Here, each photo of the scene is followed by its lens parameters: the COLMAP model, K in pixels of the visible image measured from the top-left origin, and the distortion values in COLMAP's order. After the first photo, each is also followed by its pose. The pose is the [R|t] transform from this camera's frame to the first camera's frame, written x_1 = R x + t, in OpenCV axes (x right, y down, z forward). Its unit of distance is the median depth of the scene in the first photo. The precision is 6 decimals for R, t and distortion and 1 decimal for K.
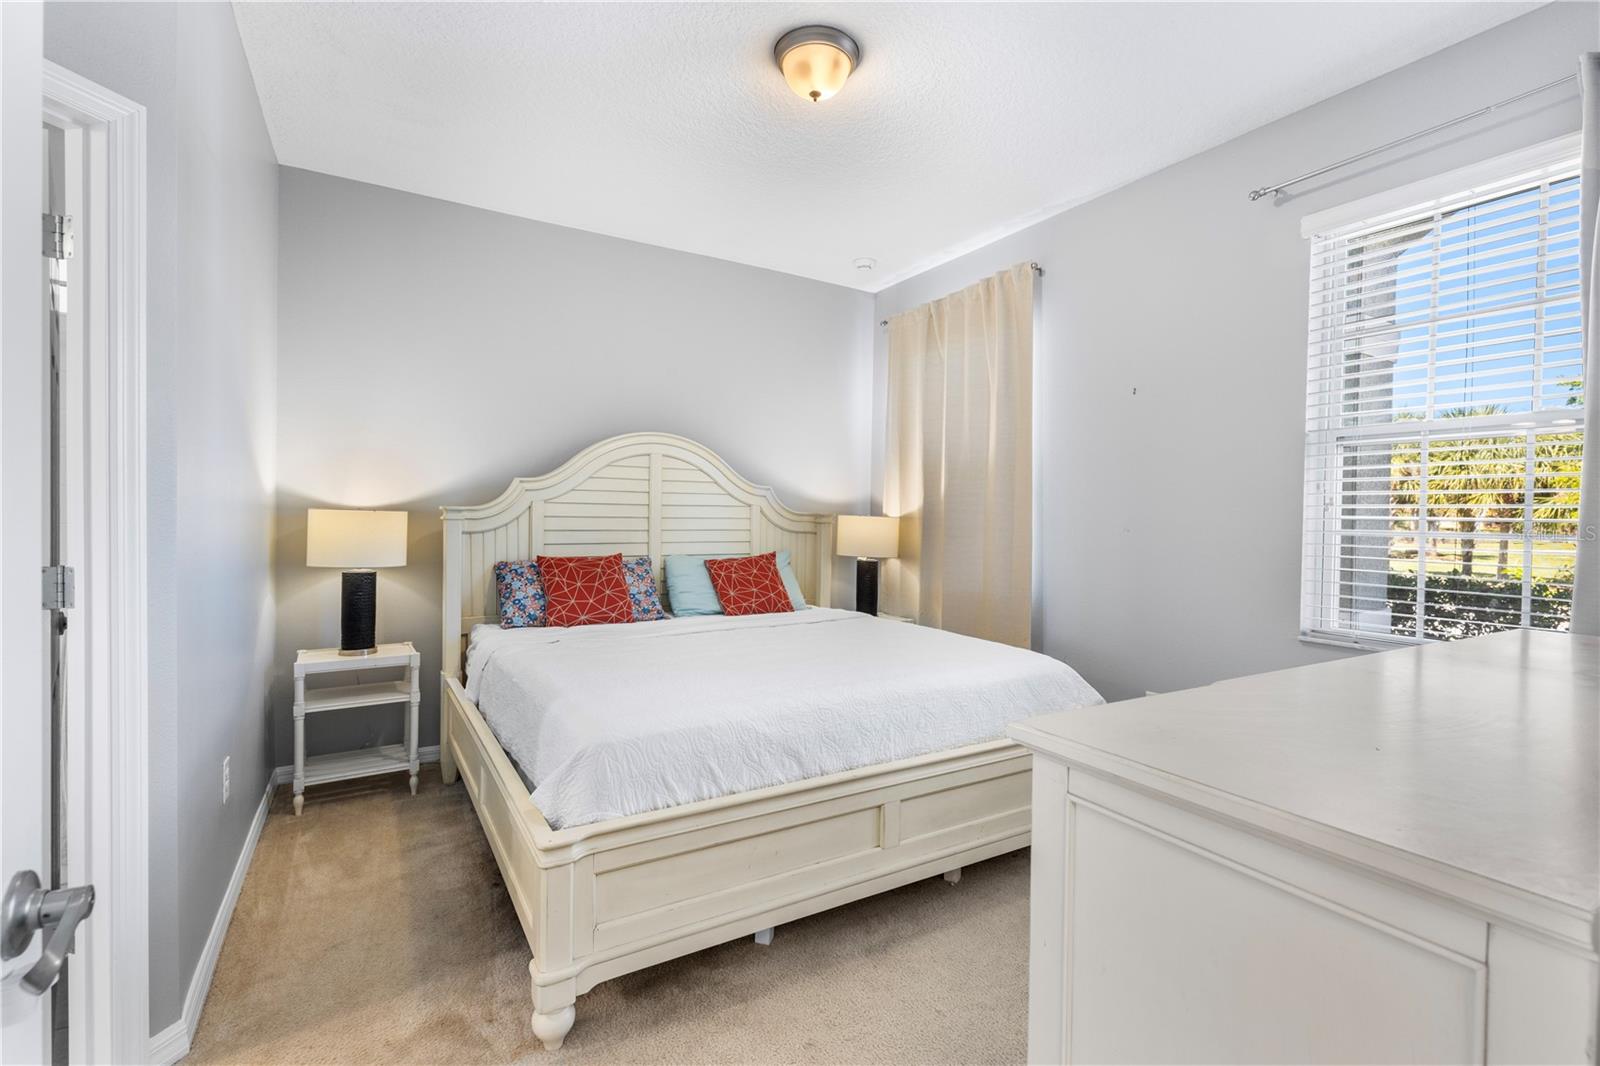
lens RADIAL K [[719.1, 0, 791.4], [0, 719.1, 521.6], [0, 0, 1]] dist [0.001878, -0.000048]
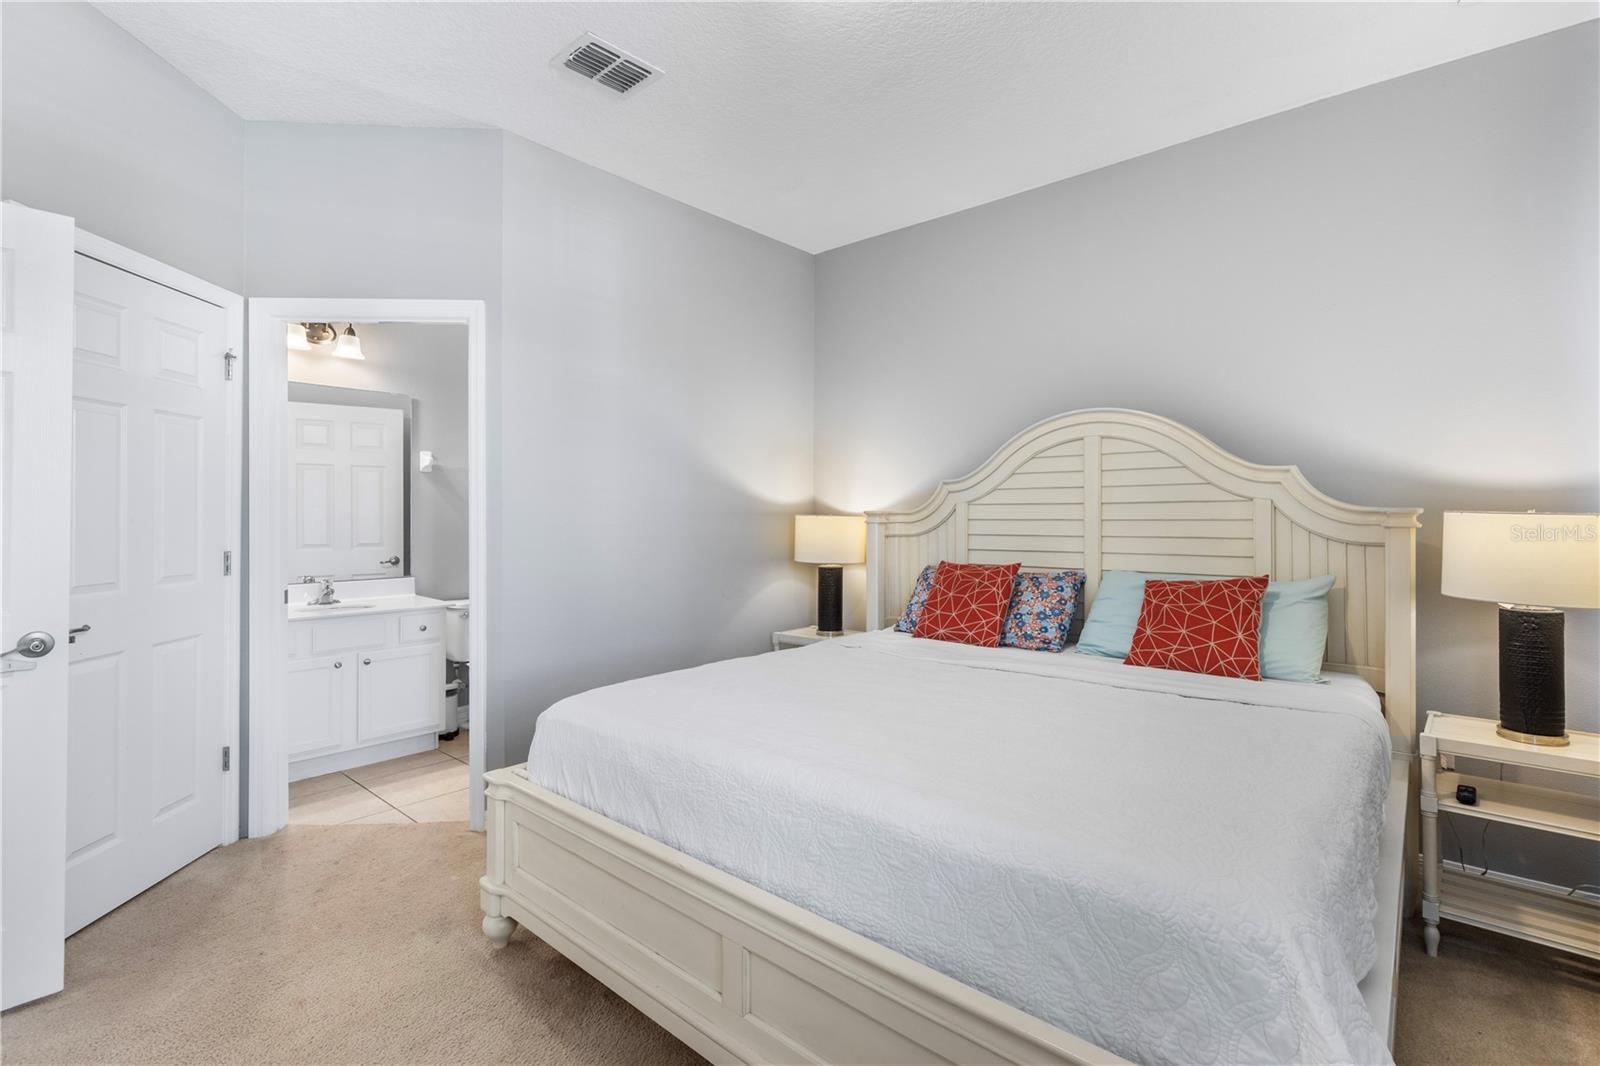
lens RADIAL K [[719.1, 0, 791.4], [0, 719.1, 521.6], [0, 0, 1]] dist [0.001878, -0.000048]
pose [[0.326717, -0.009271, -0.945077, 0.455152], [-0.007023, 0.999900, -0.012237, 0.008359], [0.945096, 0.010636, 0.326620, 0.483944]]
